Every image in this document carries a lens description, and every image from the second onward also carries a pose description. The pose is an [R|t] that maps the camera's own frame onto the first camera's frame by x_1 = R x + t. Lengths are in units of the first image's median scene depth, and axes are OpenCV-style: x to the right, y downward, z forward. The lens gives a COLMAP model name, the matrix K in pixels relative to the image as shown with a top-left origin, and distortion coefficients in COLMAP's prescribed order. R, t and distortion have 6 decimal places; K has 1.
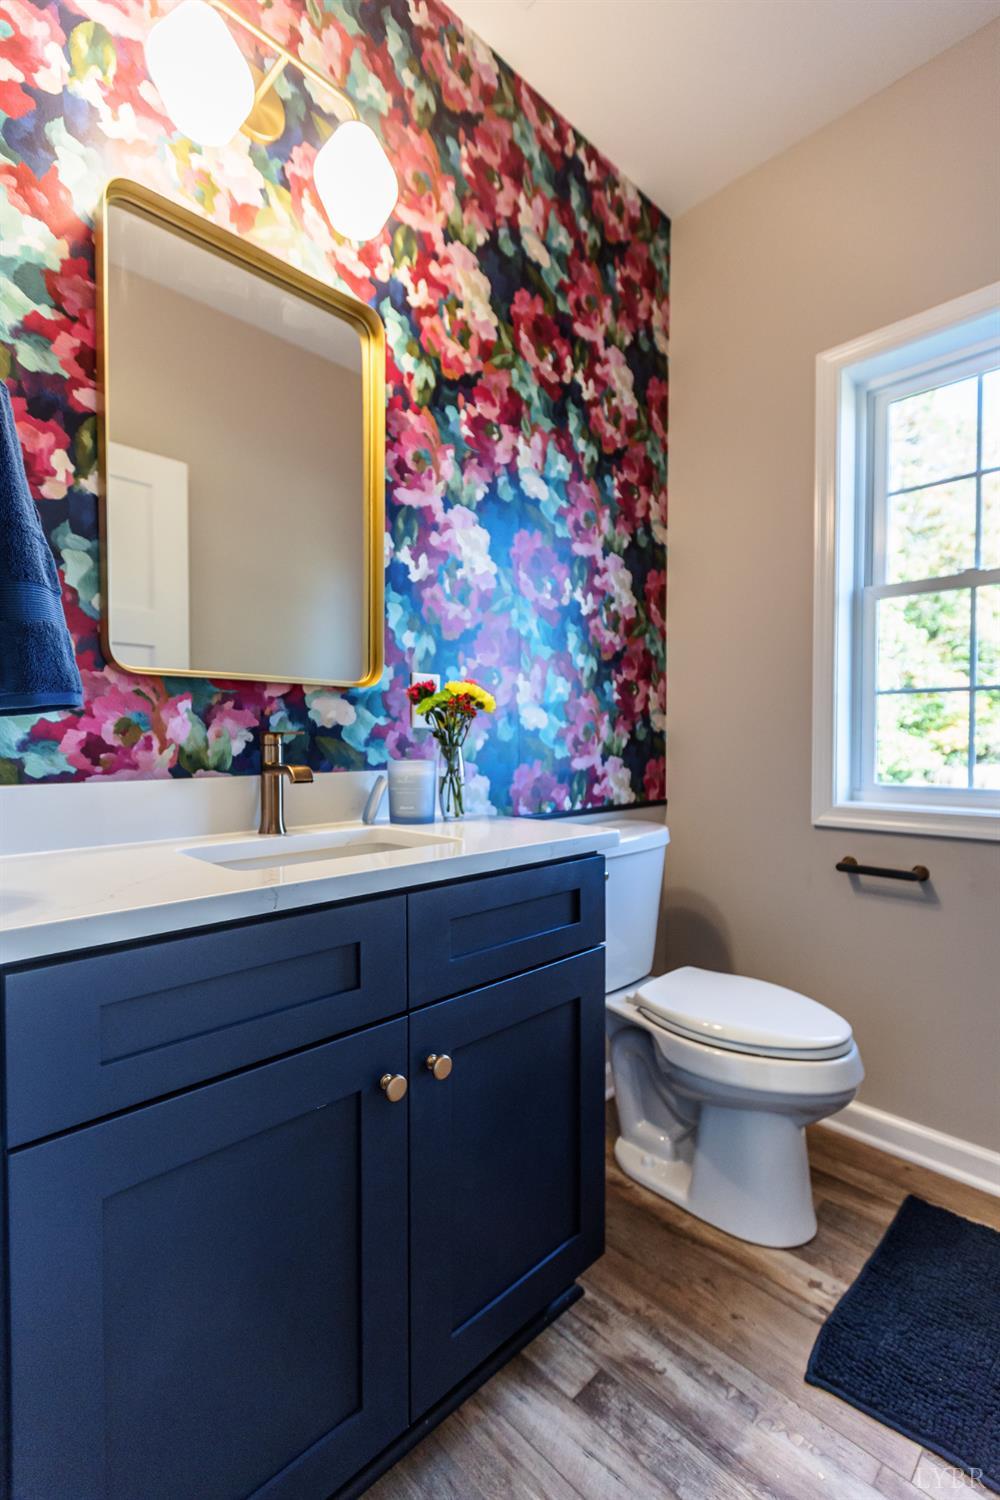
lens RADIAL K [[685.6, 0, 507.1], [0, 685.6, 748.1], [0, 0, 1]] dist [0.009723, -0.002261]
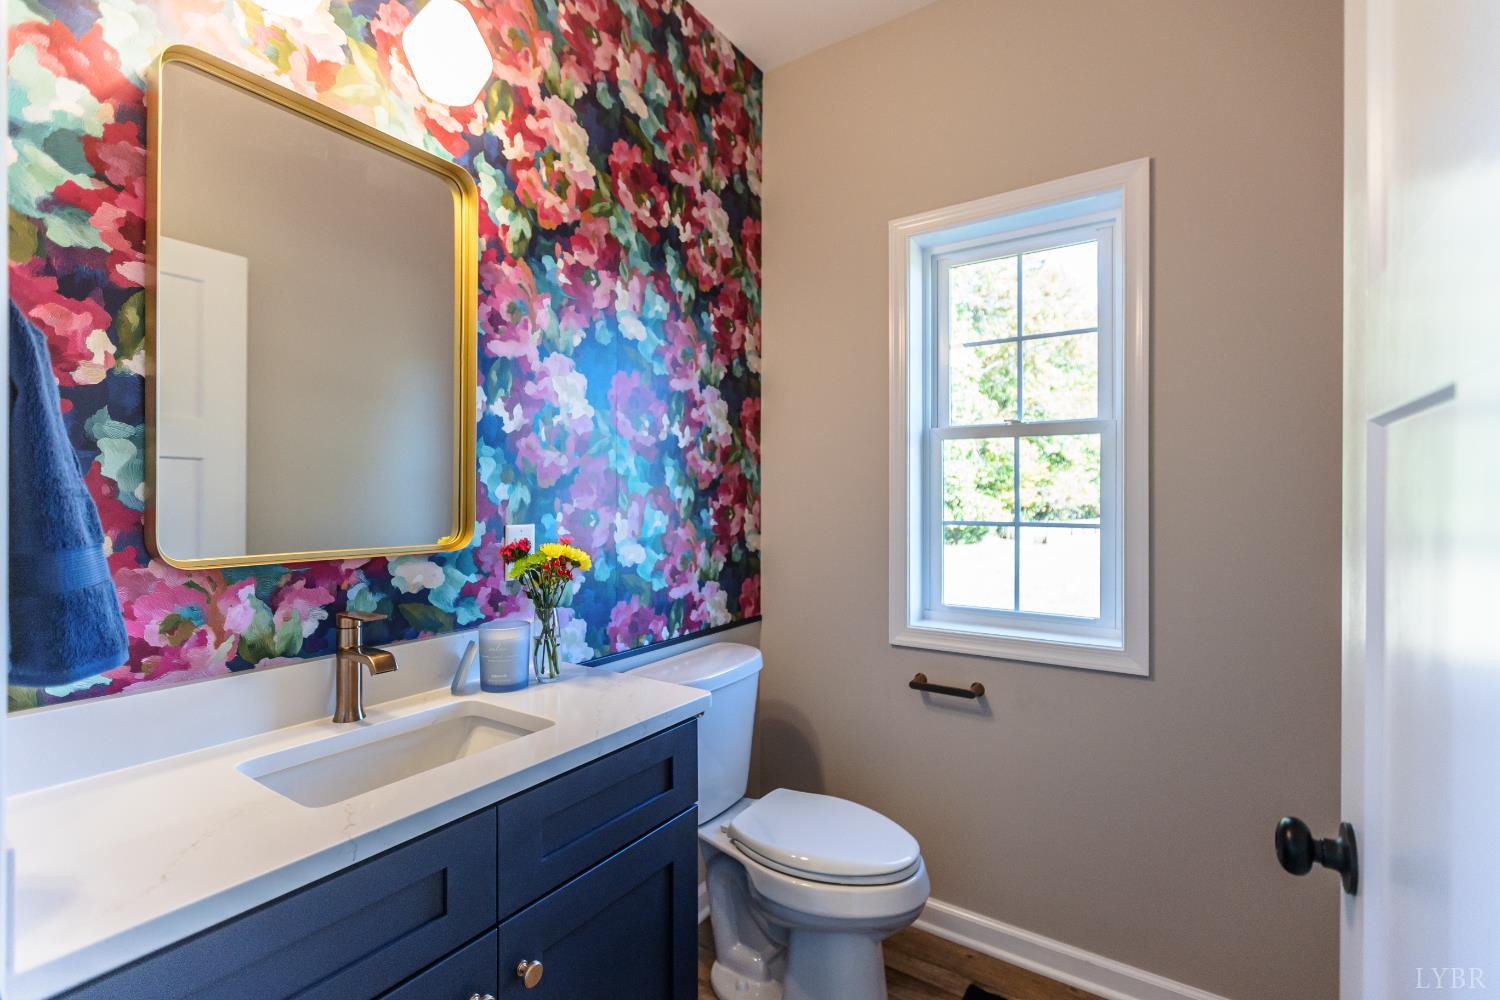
lens RADIAL K [[685.6, 0, 752.8], [0, 685.6, 501.6], [0, 0, 1]] dist [0.009723, -0.002261]
pose [[0.978845, 0.002037, 0.204594, 0.008065], [0.002966, 0.999704, -0.024146, -0.119466], [-0.204583, 0.024242, 0.978549, -0.043042]]
